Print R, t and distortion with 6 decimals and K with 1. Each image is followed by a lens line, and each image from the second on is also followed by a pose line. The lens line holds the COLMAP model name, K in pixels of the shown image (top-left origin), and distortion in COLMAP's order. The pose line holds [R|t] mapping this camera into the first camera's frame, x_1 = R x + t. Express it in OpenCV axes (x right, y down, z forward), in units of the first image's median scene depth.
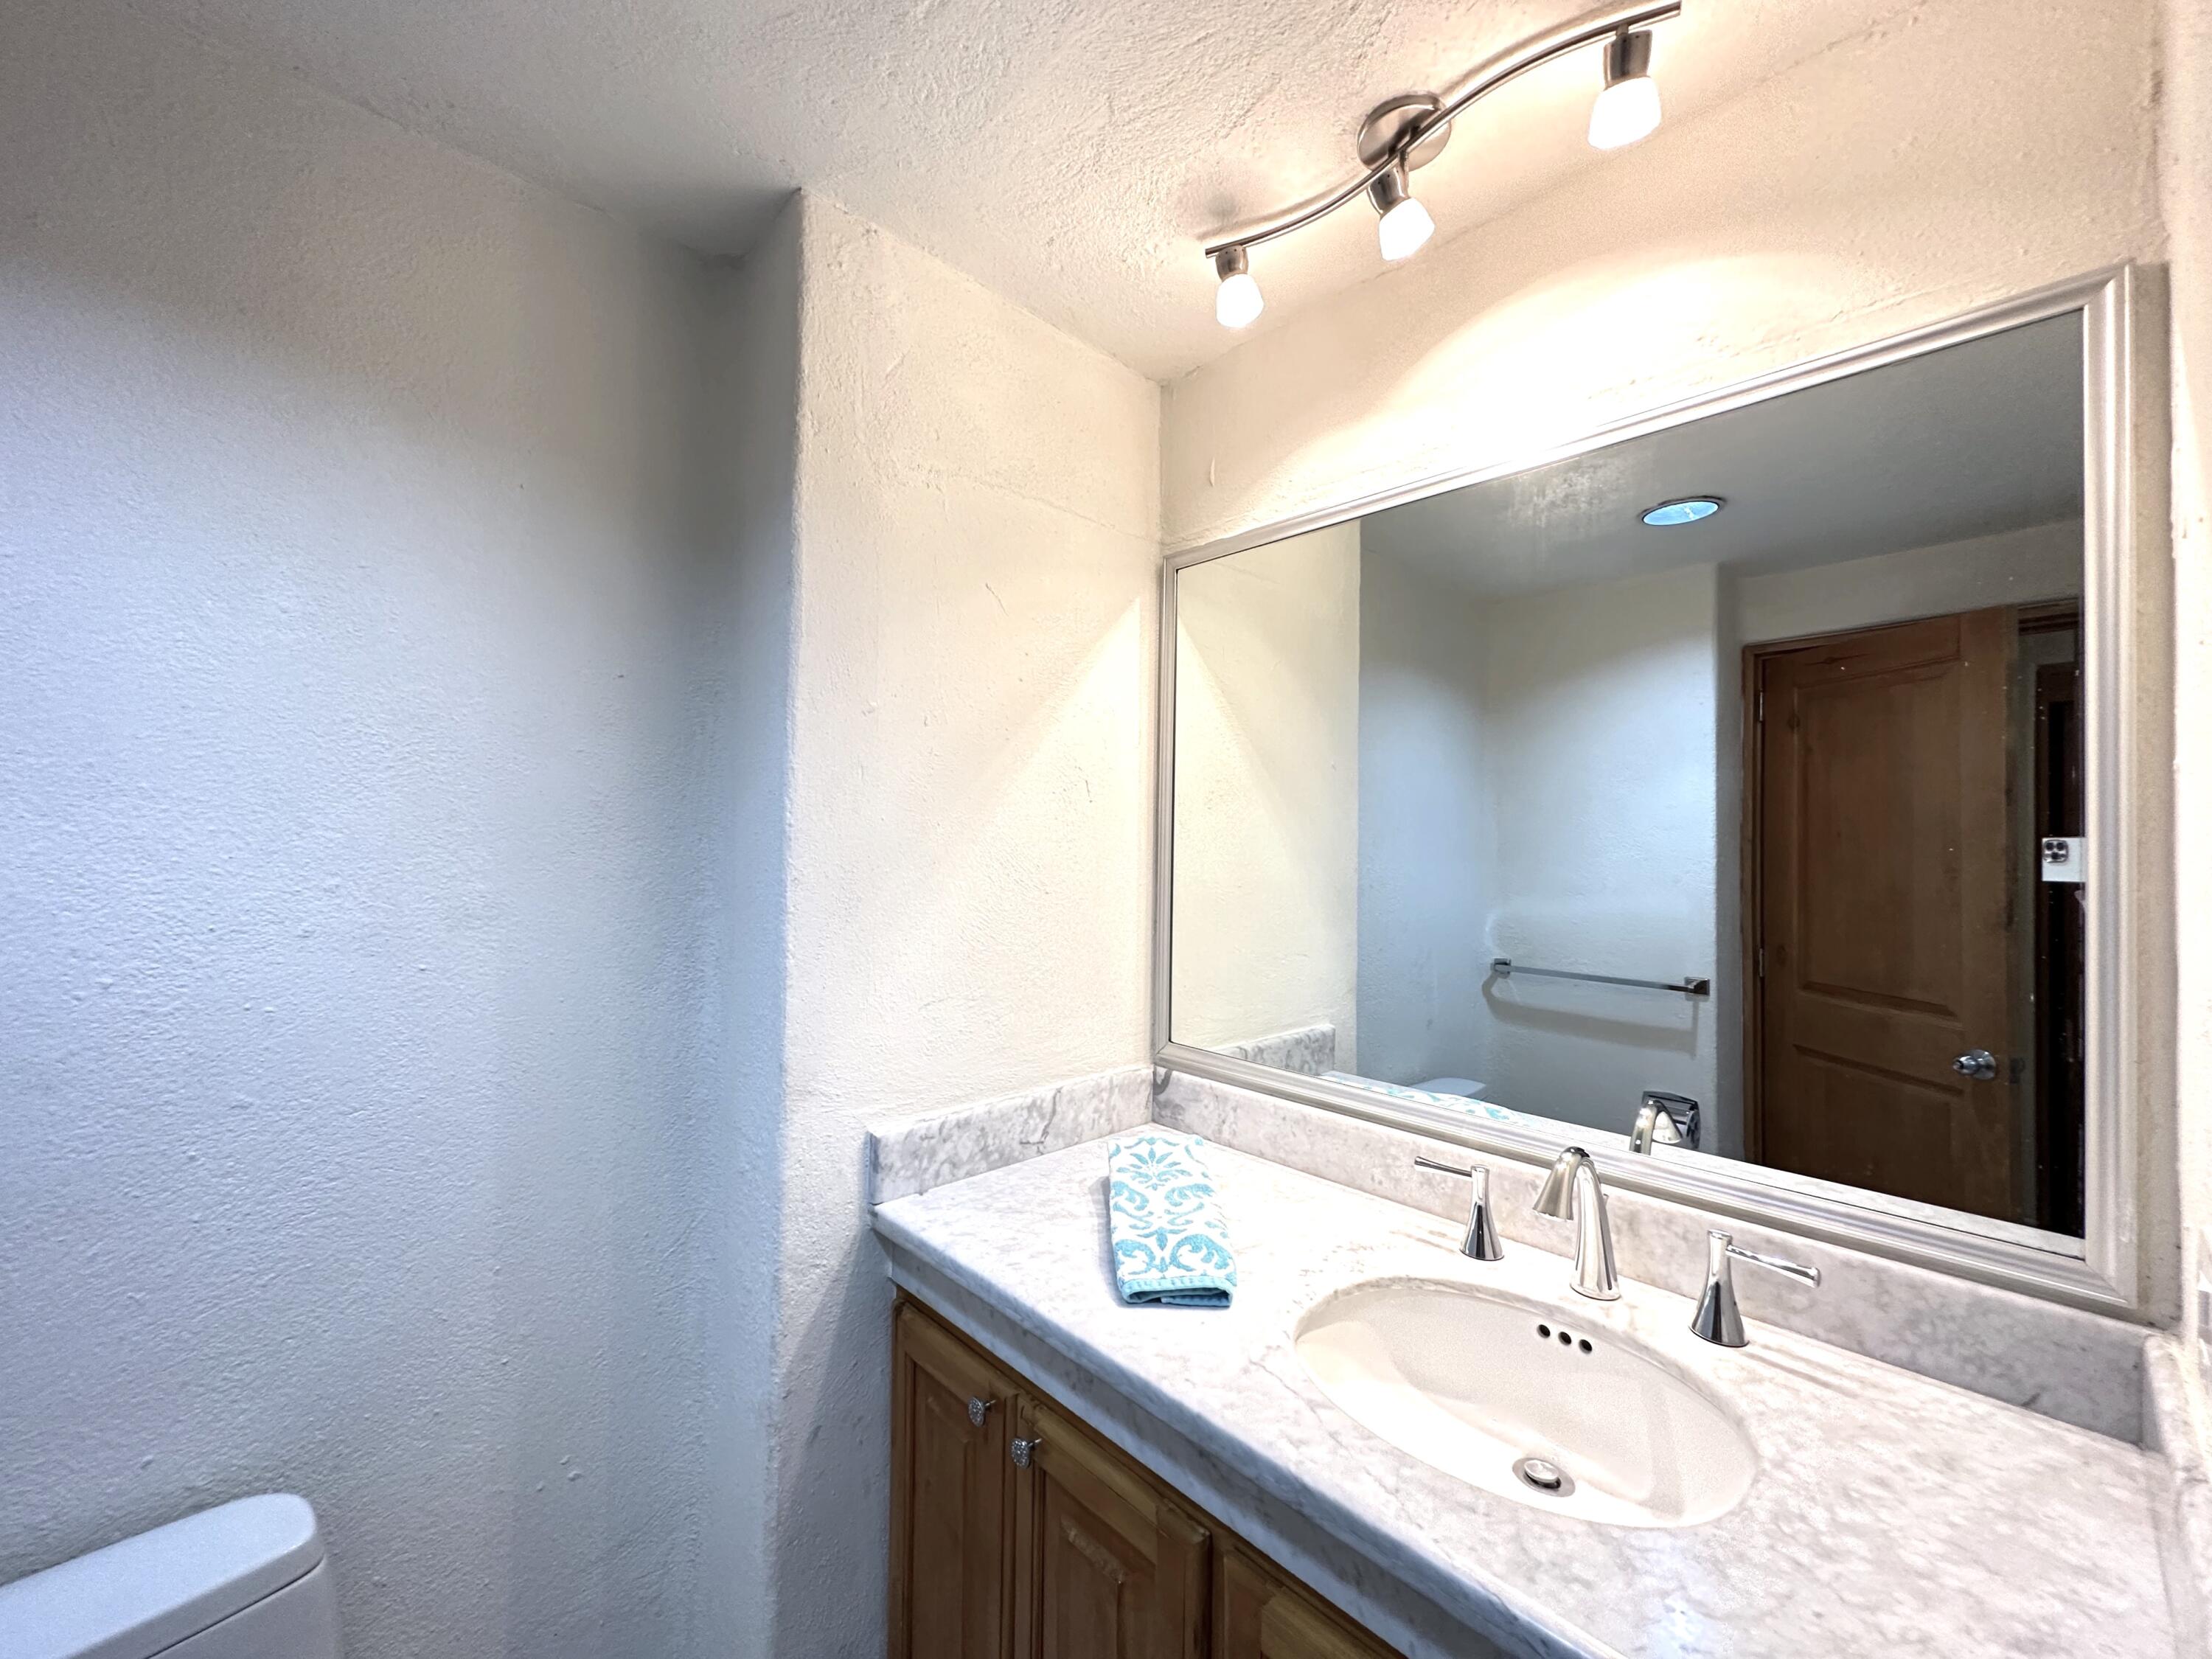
lens RADIAL K [[890.6, 0, 1102.3], [0, 890.6, 829.4], [0, 0, 1]] dist [0.000333, 0.000038]
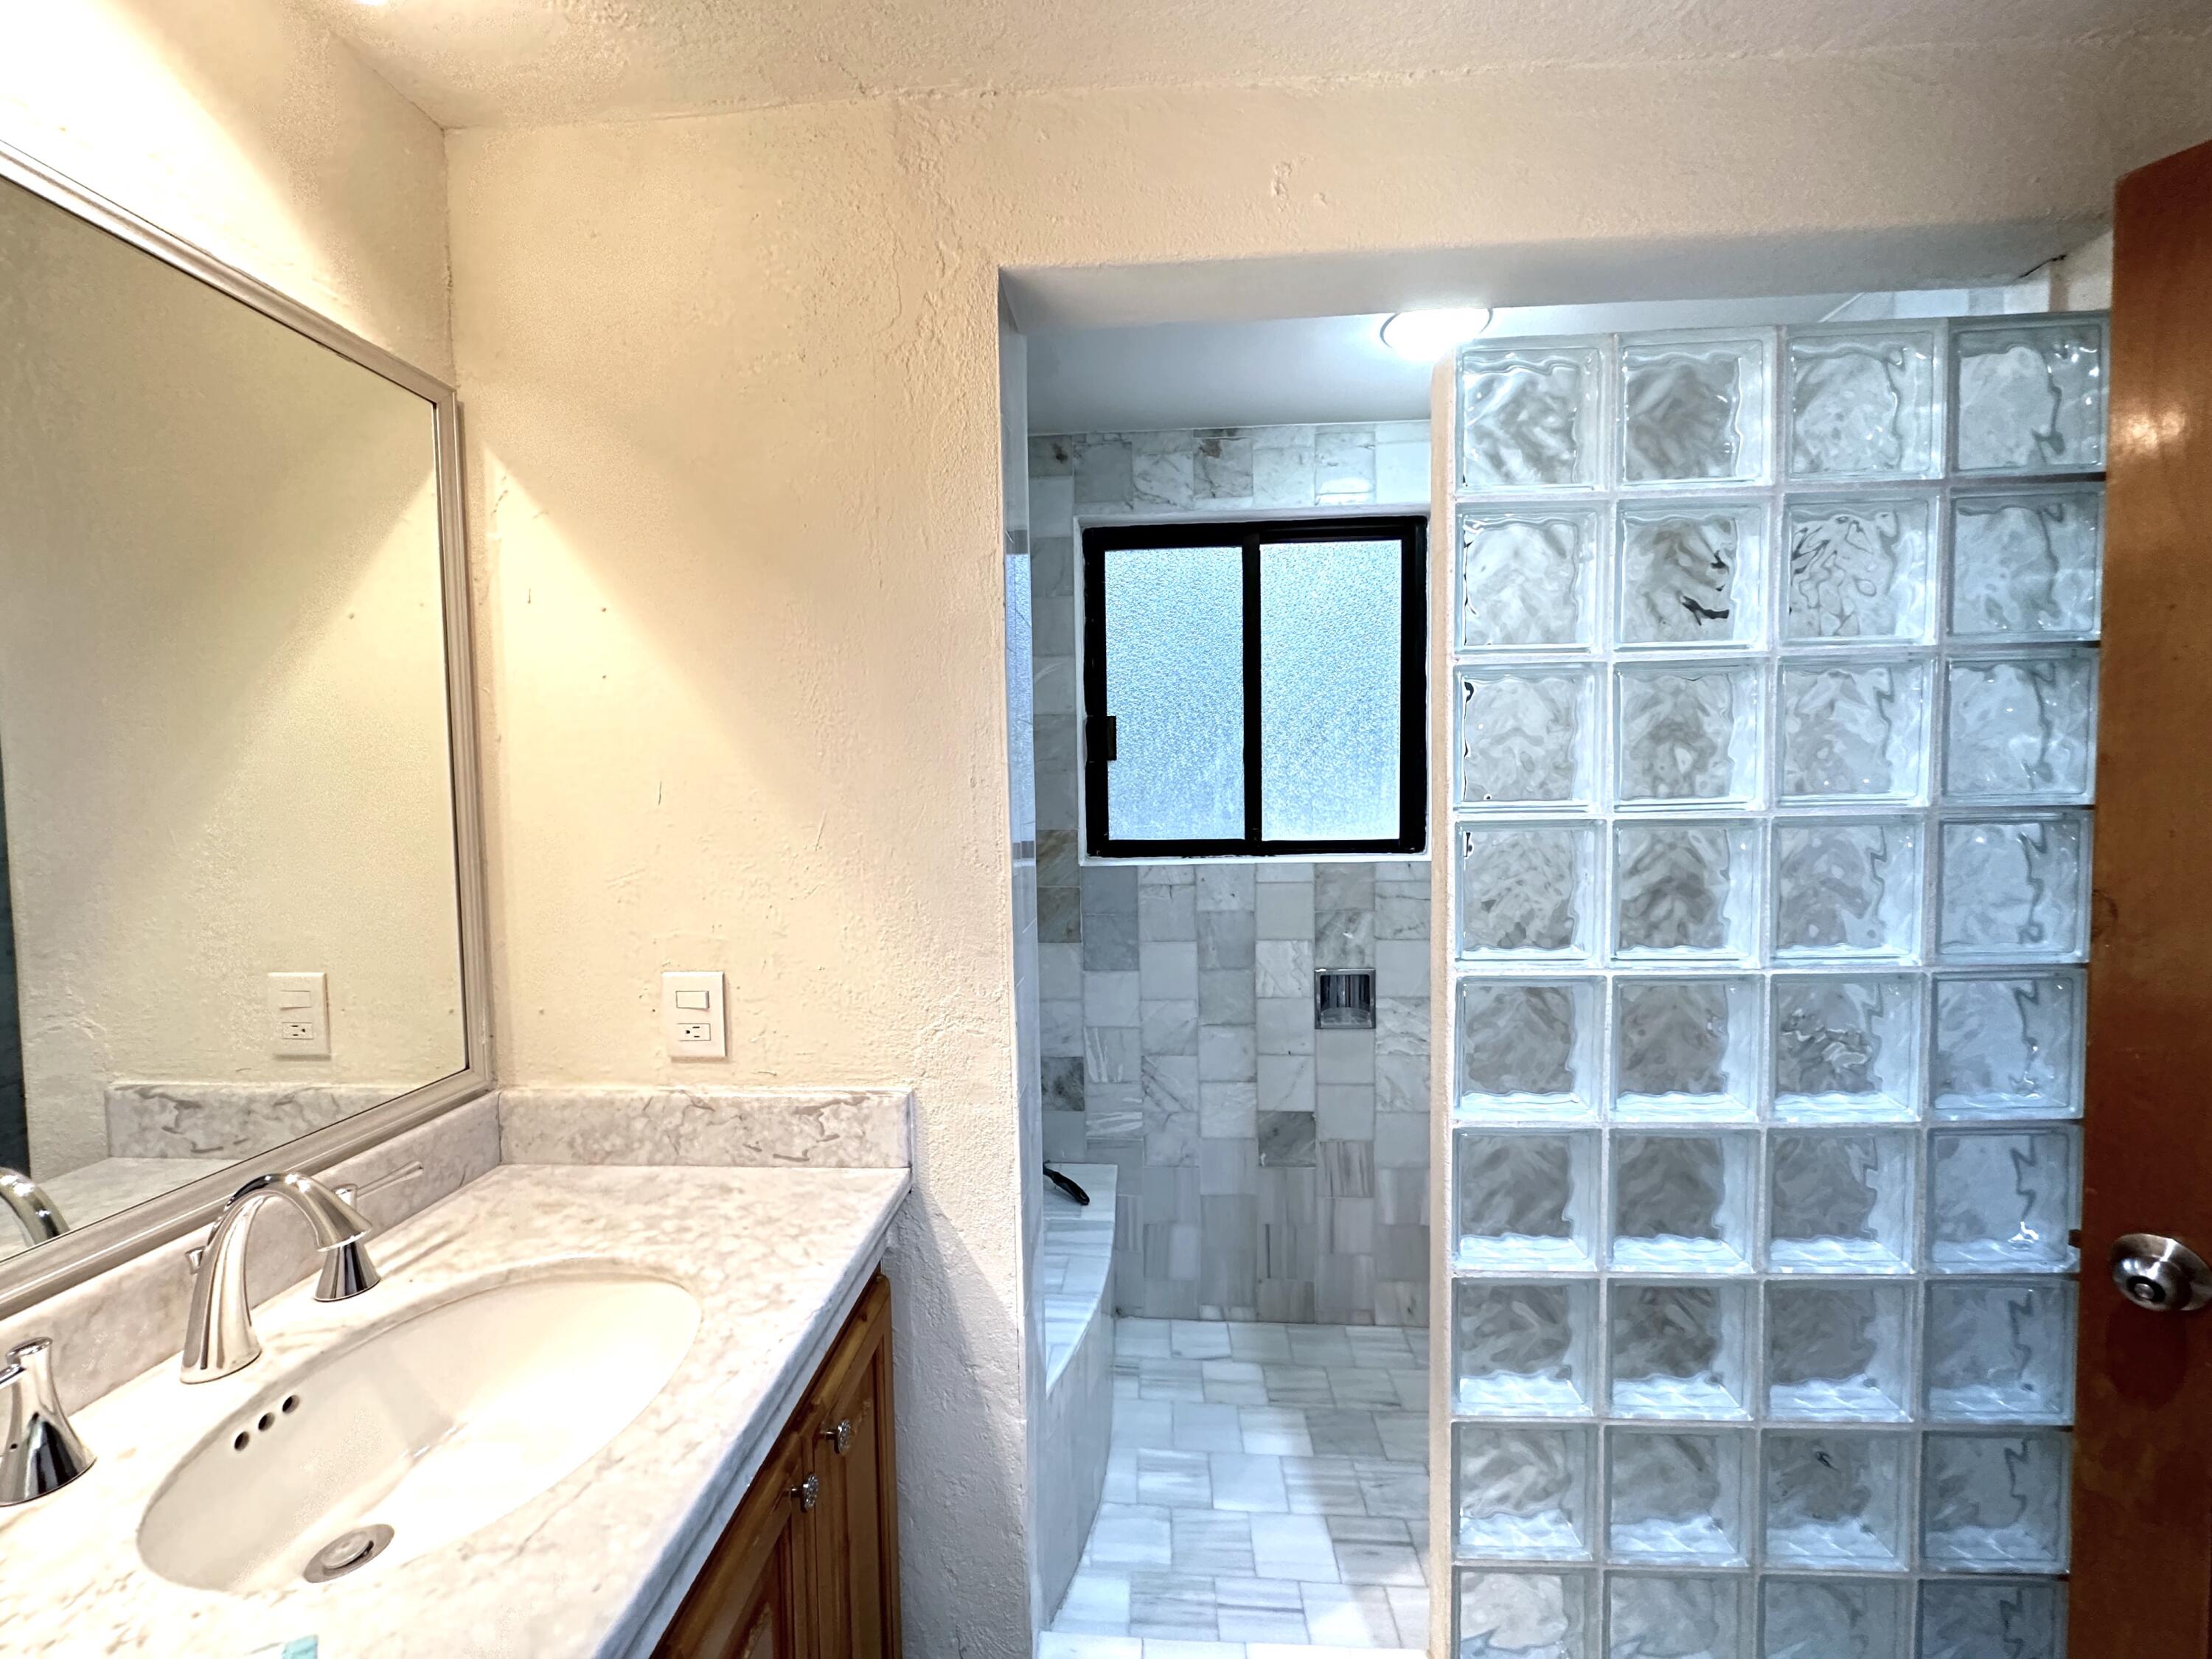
lens RADIAL K [[890.6, 0, 1104.3], [0, 890.6, 826.3], [0, 0, 1]] dist [0.000333, 0.000038]
pose [[-0.693612, -0.035093, 0.719494, -0.619206], [-0.001291, 0.998872, 0.047475, 0.010265], [-0.720348, 0.032000, -0.692874, 1.143612]]
